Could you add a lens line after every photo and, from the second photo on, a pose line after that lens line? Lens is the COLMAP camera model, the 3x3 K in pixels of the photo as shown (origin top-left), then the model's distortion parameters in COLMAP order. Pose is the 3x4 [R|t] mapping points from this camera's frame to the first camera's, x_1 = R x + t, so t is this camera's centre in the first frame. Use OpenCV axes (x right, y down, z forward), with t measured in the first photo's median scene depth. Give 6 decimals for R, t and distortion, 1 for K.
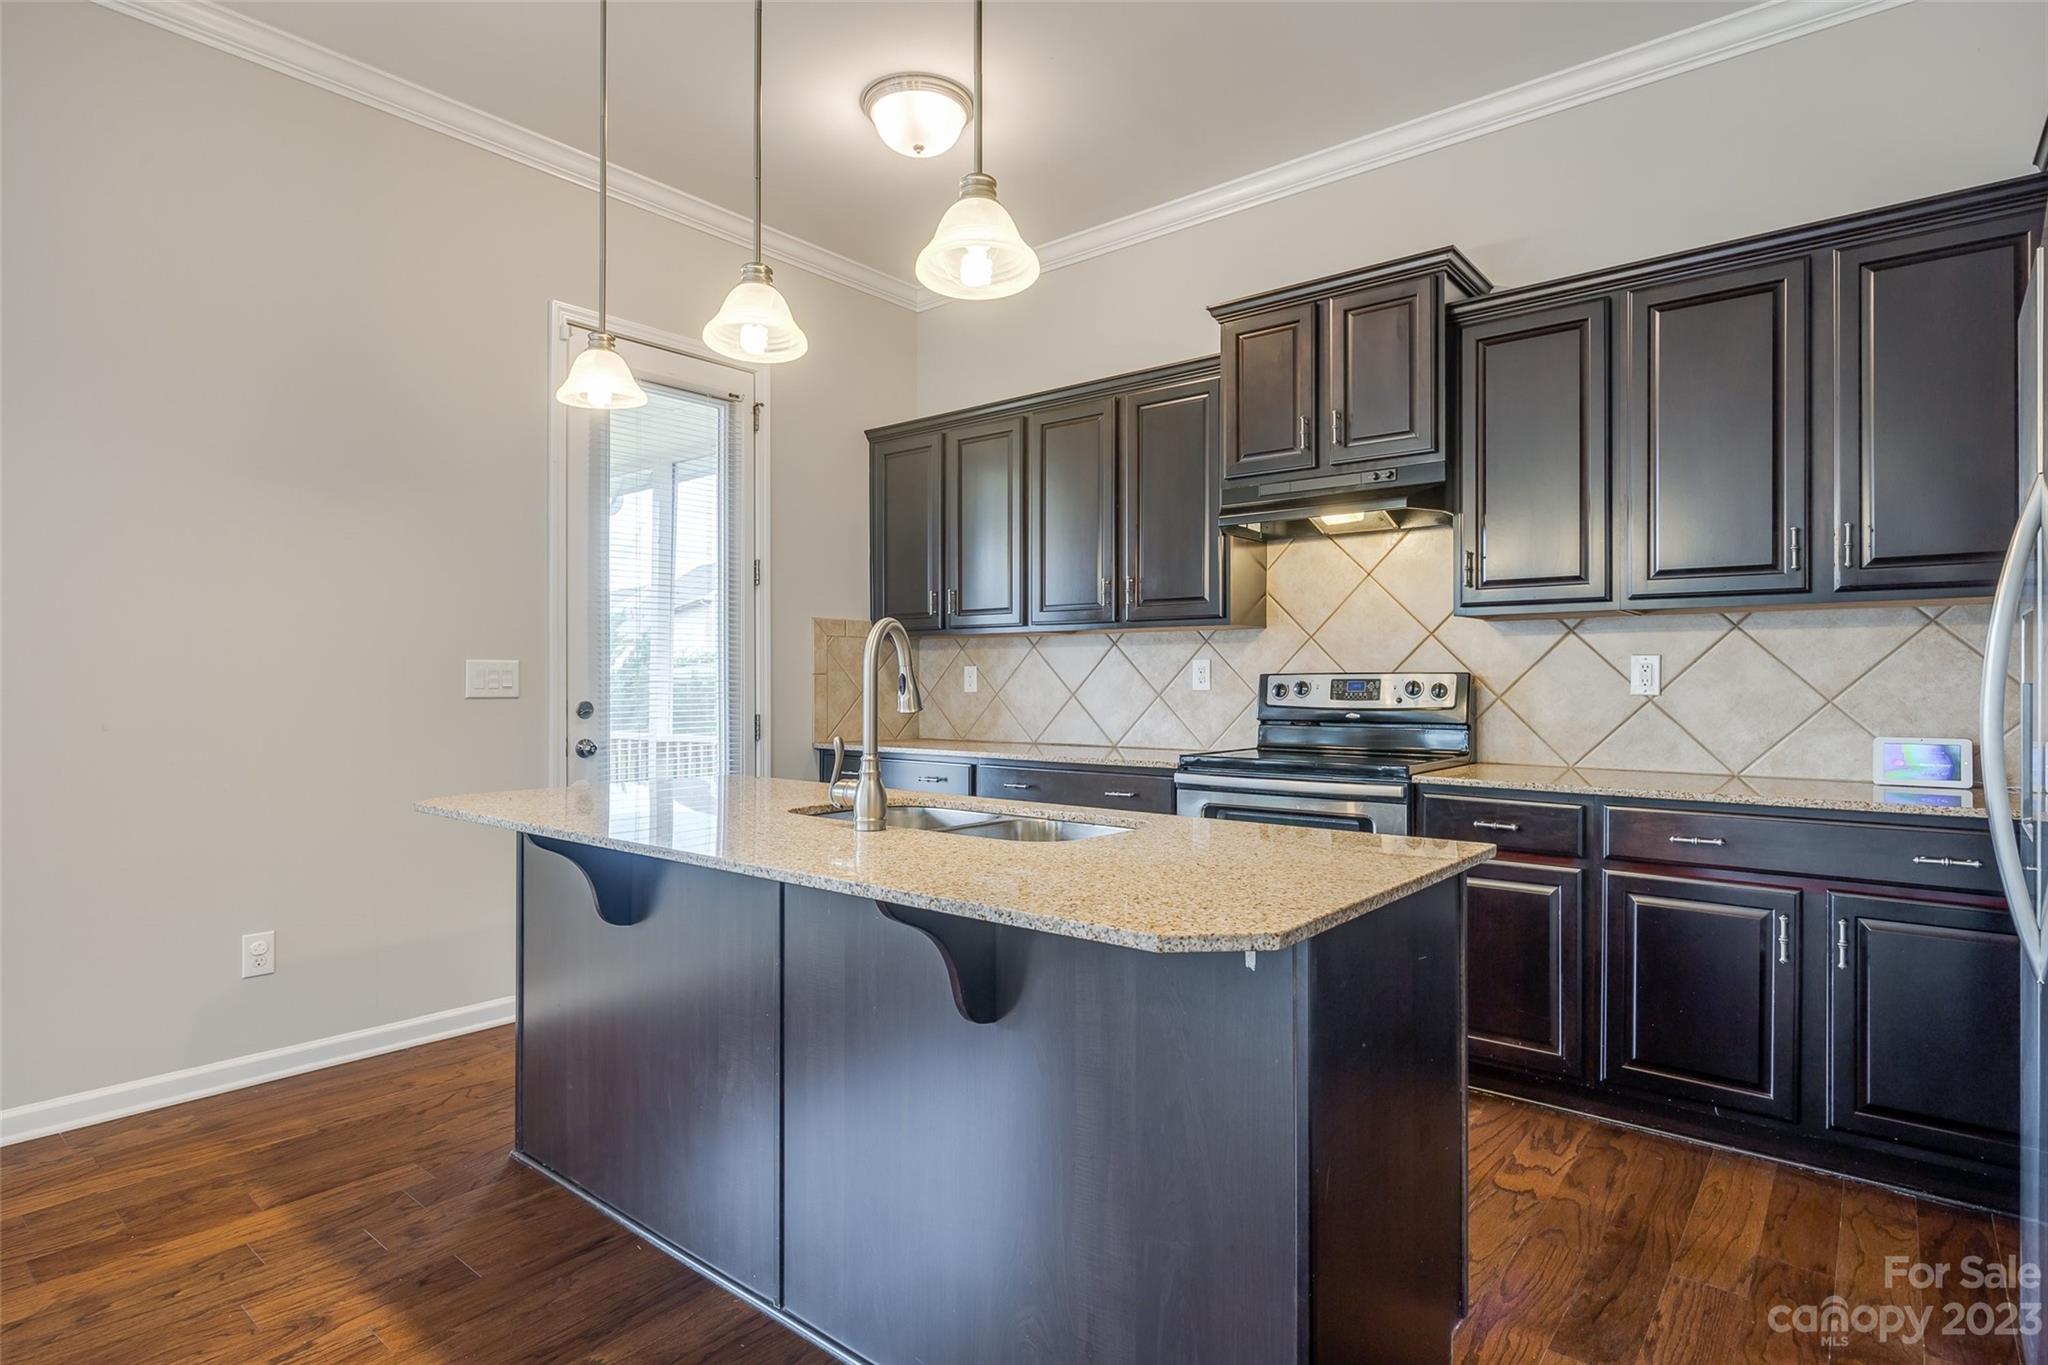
lens RADIAL K [[1049.9, 0, 1064.0], [0, 1049.9, 683.1], [0, 0, 1]] dist [-0.001042, 0.000393]
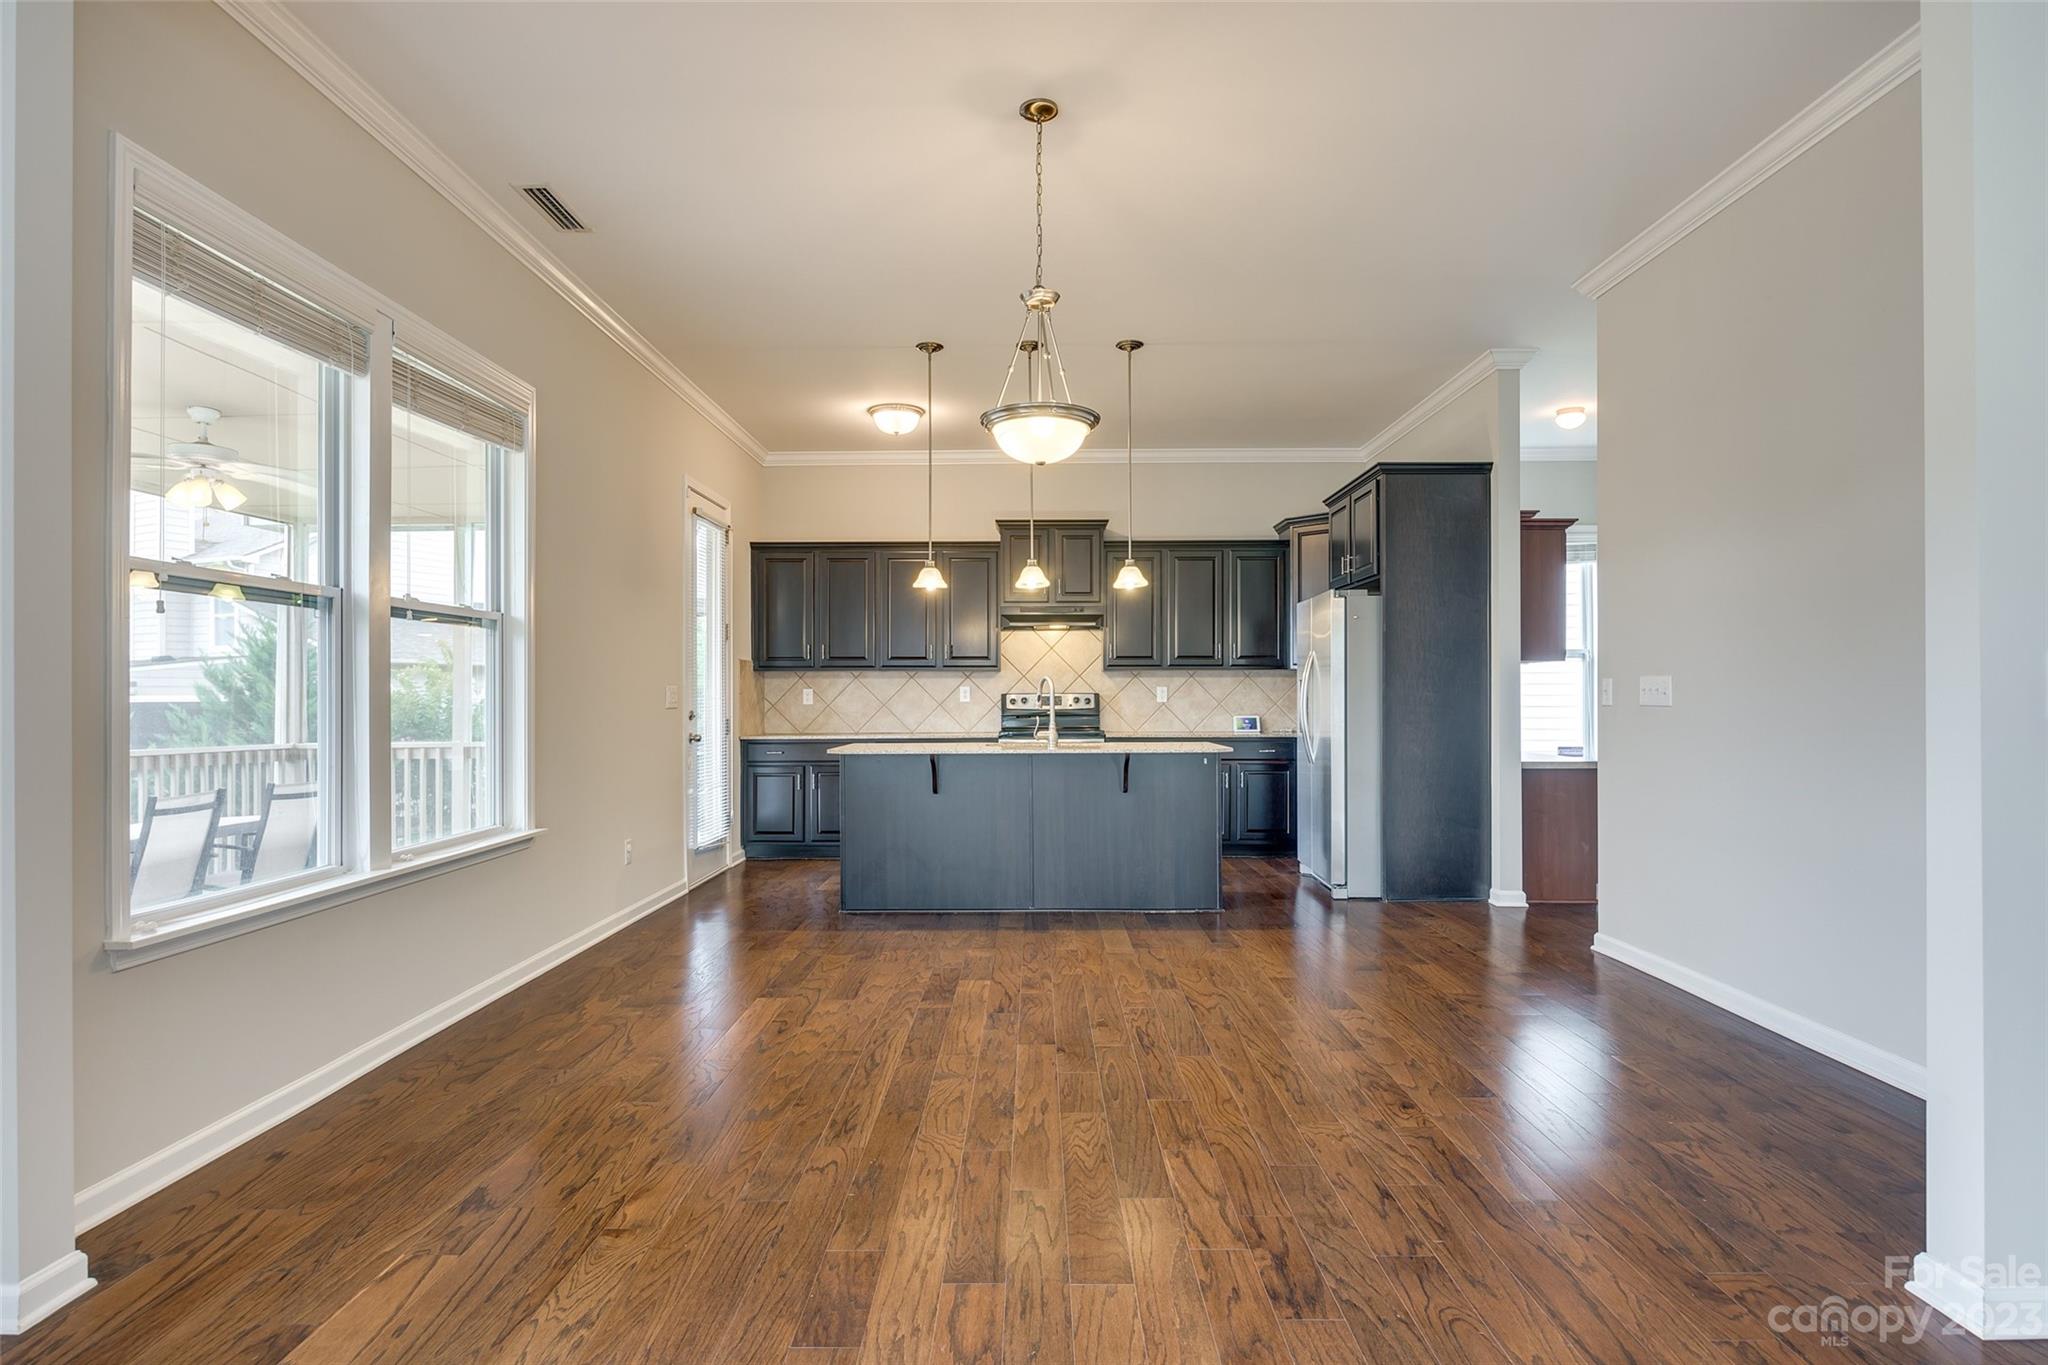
lens RADIAL K [[947.3, 0, 1019.3], [0, 947.3, 687.4], [0, 0, 1]] dist [0.002796, 0.000082]
pose [[0.775022, 0.004244, 0.631920, -0.999162], [0.004598, 0.999913, -0.012355, 0.001987], [-0.631917, 0.012481, 0.774935, -0.487417]]
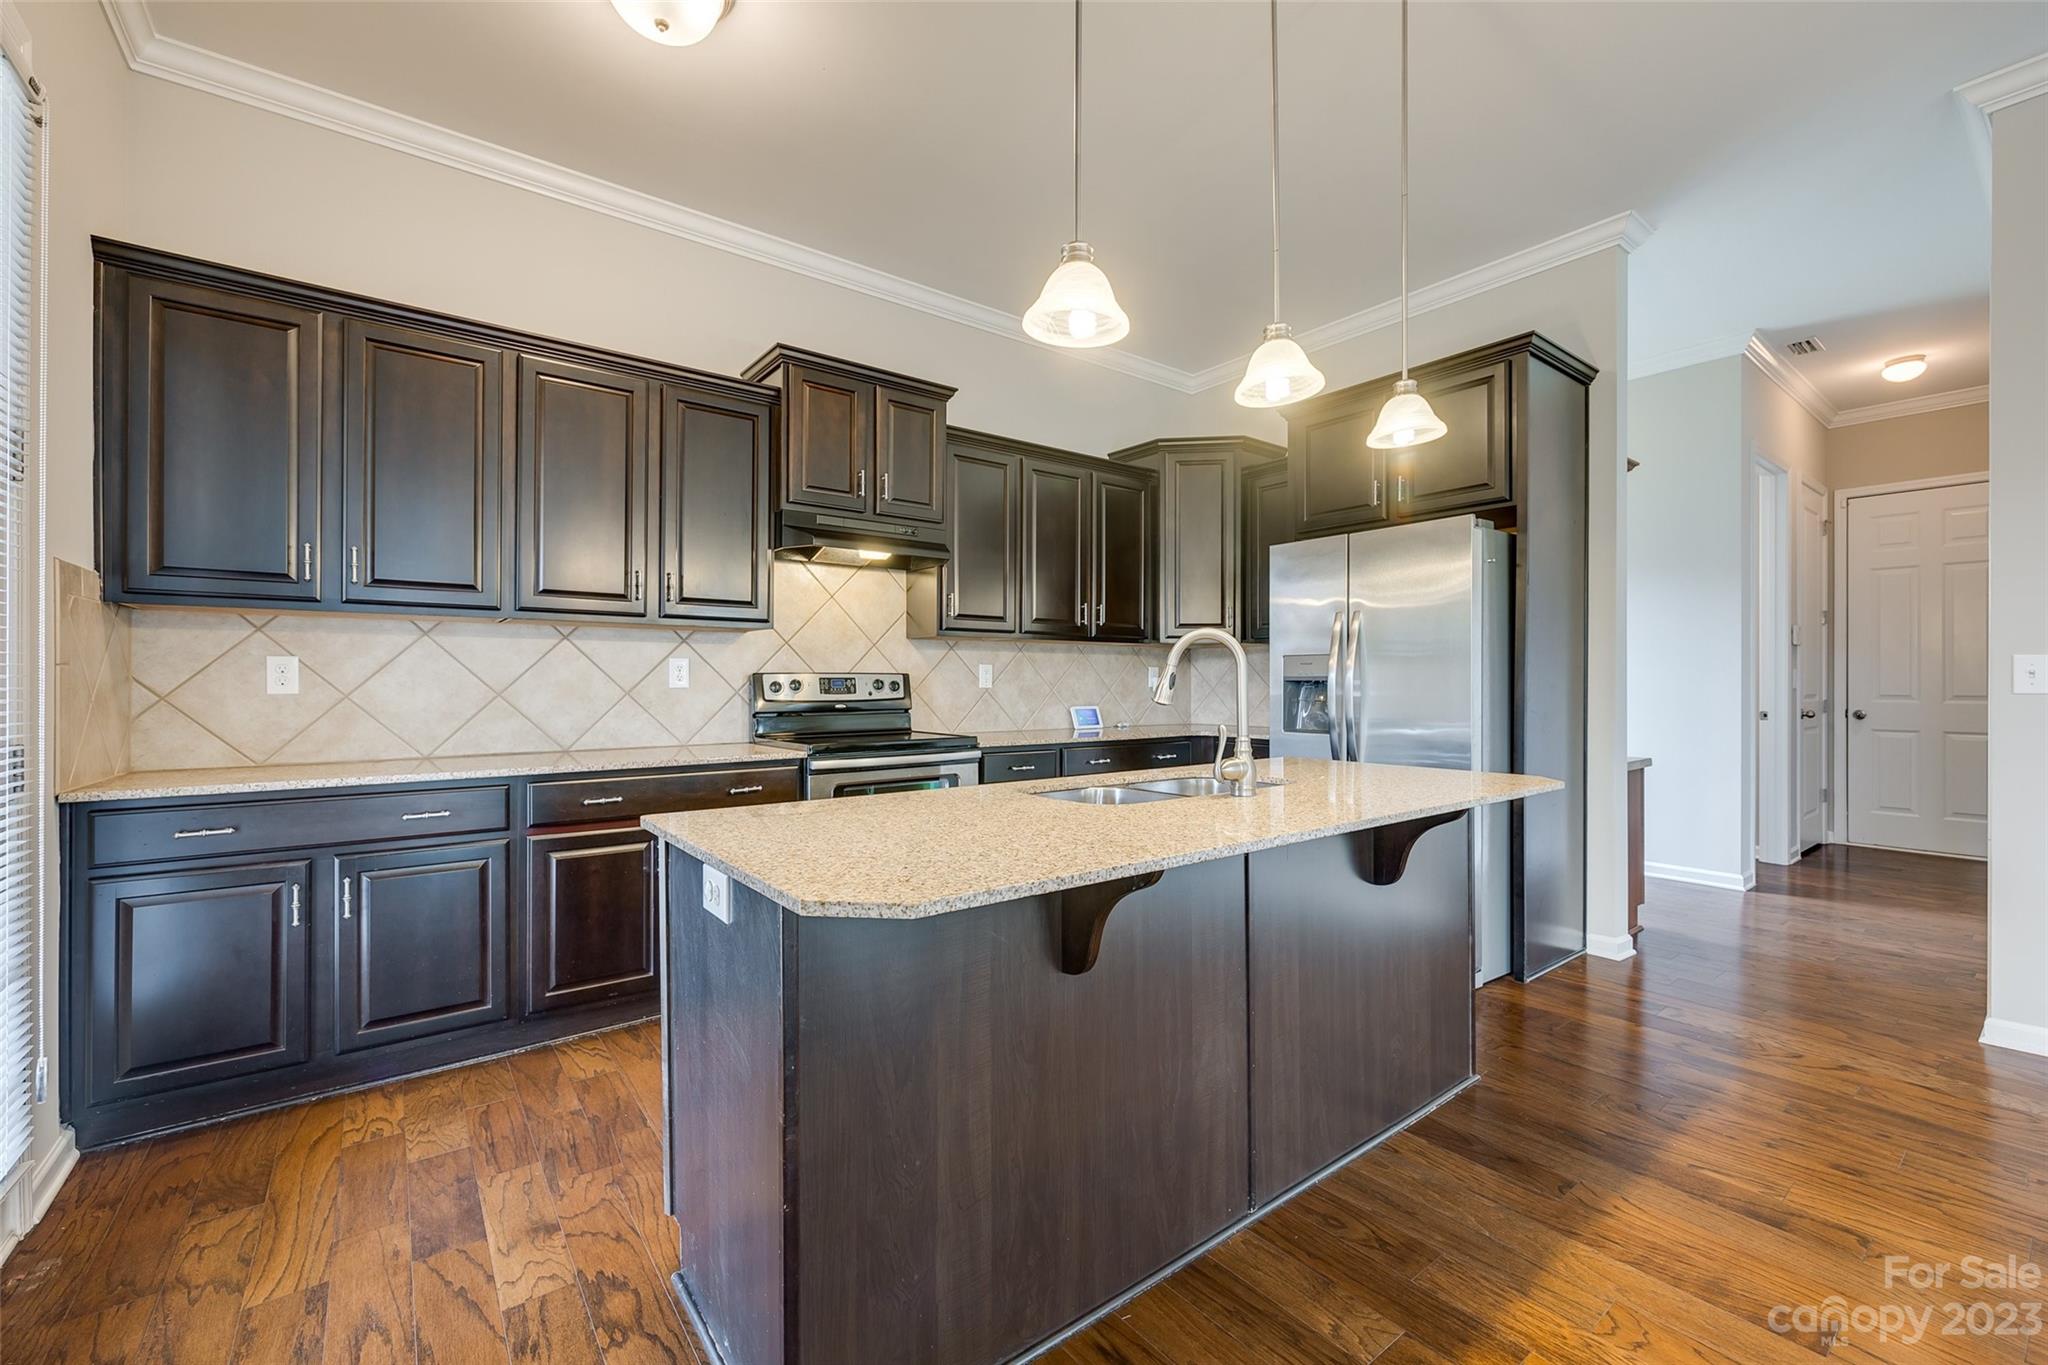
lens RADIAL K [[841.9, 0, 1034.3], [0, 841.9, 676.6], [0, 0, 1]] dist [-0.002356, -0.000453]
pose [[0.229581, 0.004638, 0.973278, -0.649066], [-0.000629, 0.999989, -0.004616, -0.000623], [-0.973289, 0.000447, 0.229582, 0.511648]]
